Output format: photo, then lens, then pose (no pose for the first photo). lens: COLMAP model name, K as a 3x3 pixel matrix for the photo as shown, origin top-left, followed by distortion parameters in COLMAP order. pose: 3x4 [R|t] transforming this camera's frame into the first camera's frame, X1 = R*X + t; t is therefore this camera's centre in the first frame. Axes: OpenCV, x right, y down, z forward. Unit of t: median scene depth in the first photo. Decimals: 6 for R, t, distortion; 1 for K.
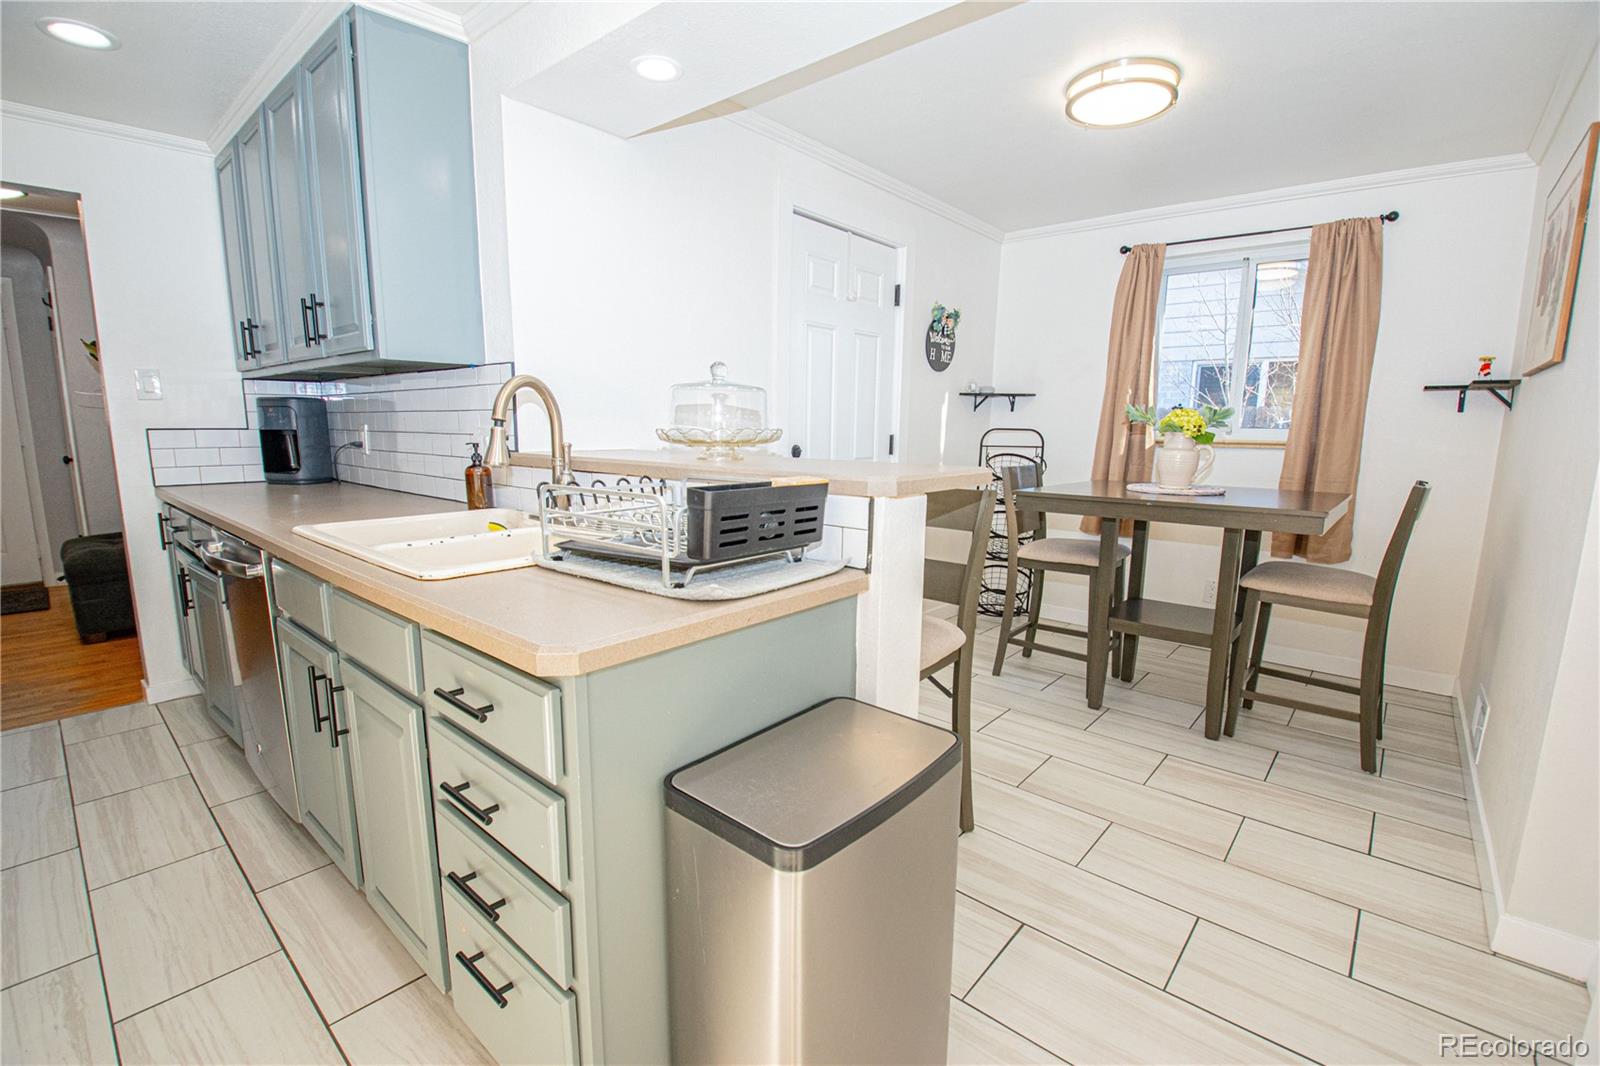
lens RADIAL K [[699.8, 0, 795.6], [0, 699.8, 540.7], [0, 0, 1]] dist [-0.006642, -0.012885]
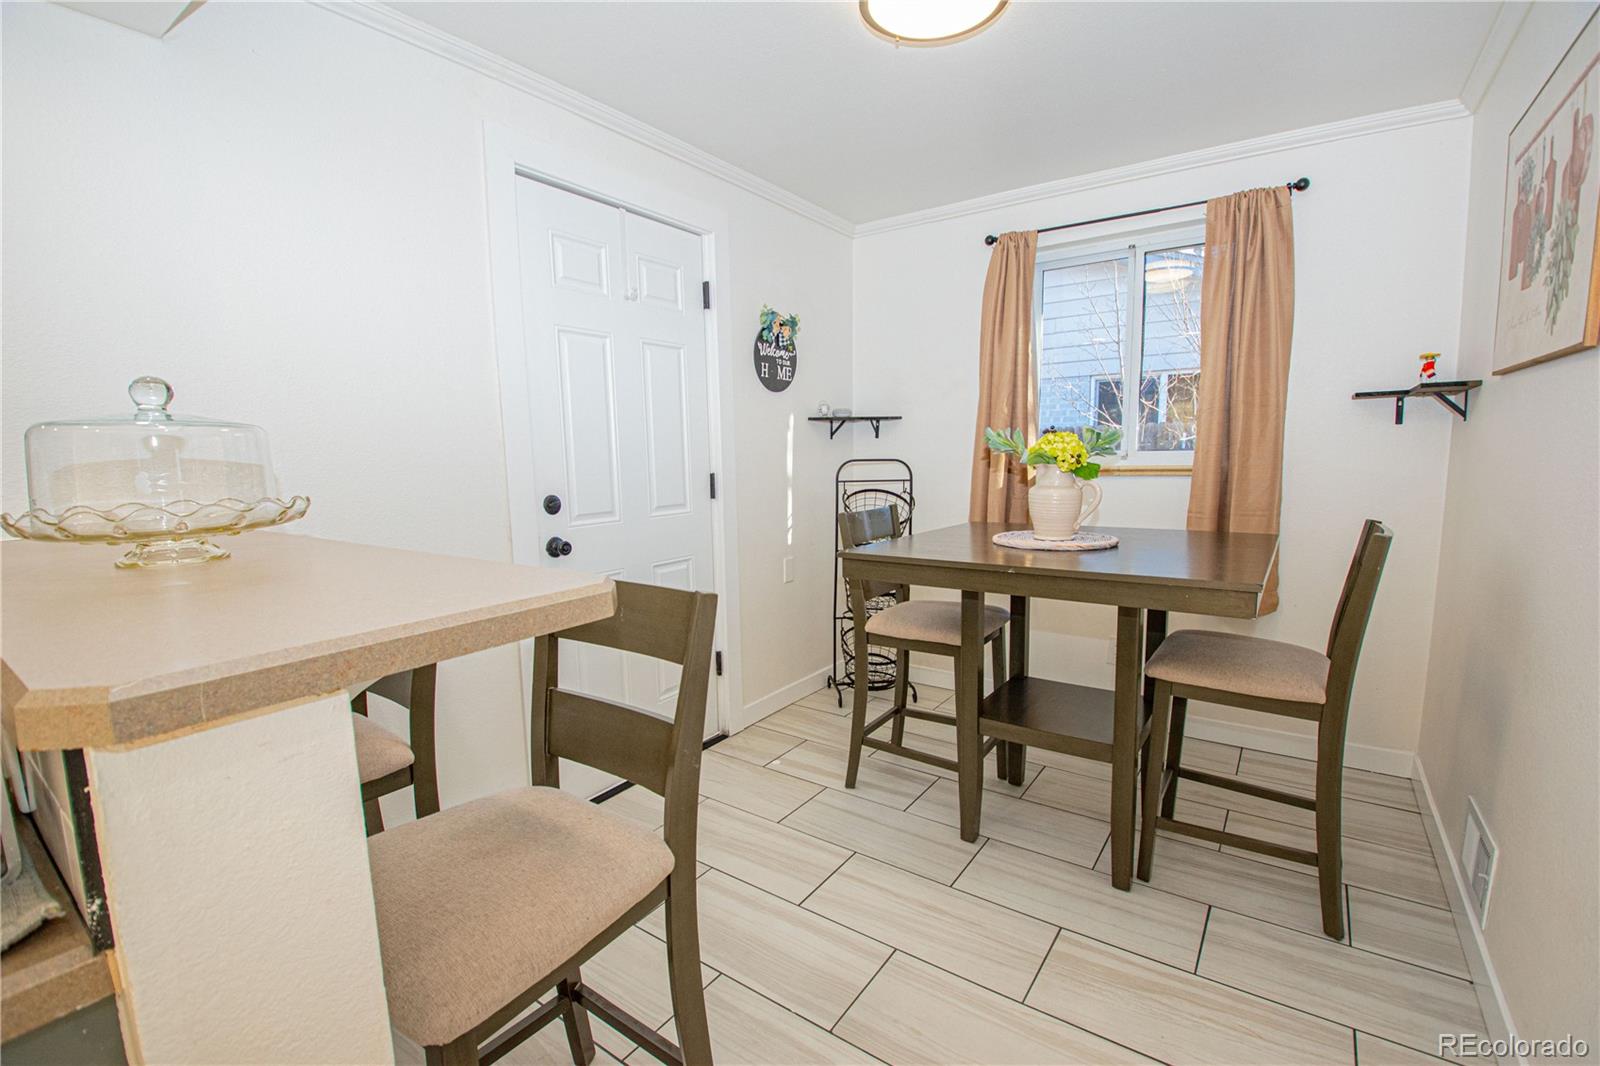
lens RADIAL K [[699.8, 0, 794.9], [0, 699.8, 539.2], [0, 0, 1]] dist [-0.006642, -0.012885]
pose [[0.994623, -0.042390, 0.094489, 0.184340], [0.045953, 0.998300, -0.035862, -0.056040], [-0.092808, 0.040012, 0.994880, 0.266126]]
